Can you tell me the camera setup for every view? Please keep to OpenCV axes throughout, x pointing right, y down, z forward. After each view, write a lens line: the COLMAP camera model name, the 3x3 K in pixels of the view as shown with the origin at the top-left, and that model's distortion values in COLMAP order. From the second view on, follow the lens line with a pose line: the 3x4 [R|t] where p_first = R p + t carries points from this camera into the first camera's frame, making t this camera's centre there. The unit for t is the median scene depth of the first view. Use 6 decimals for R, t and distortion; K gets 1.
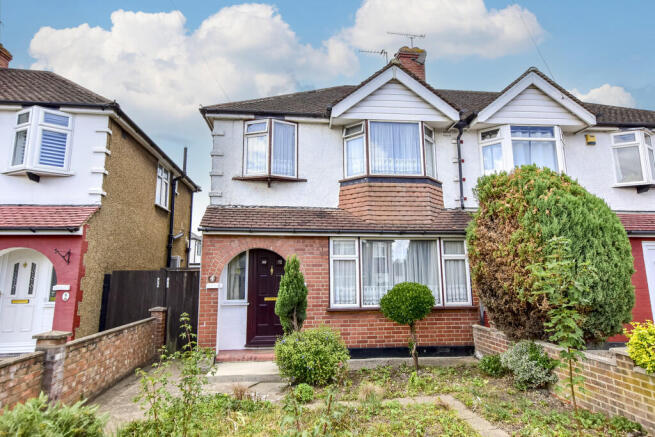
lens RADIAL K [[366.0, 0, 382.8], [0, 366.0, 224.2], [0, 0, 1]] dist [0.028946, 0.001027]
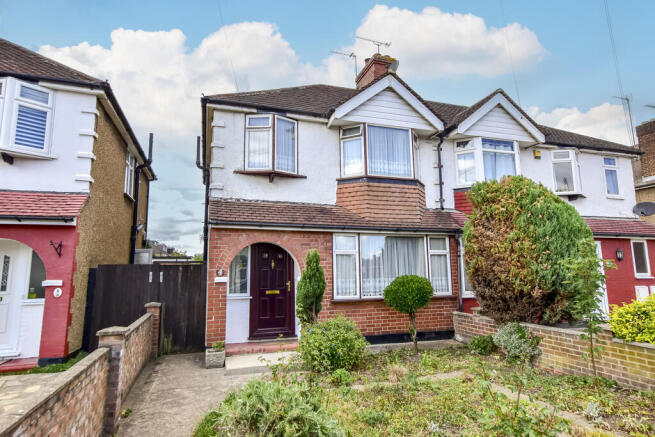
lens RADIAL K [[366.0, 0, 339.6], [0, 366.0, 225.8], [0, 0, 1]] dist [0.028946, 0.001027]
pose [[0.975245, 0.021861, 0.220043, -0.355601], [-0.026447, 0.999490, 0.017914, -0.004152], [-0.219539, -0.023290, 0.975326, -0.029673]]
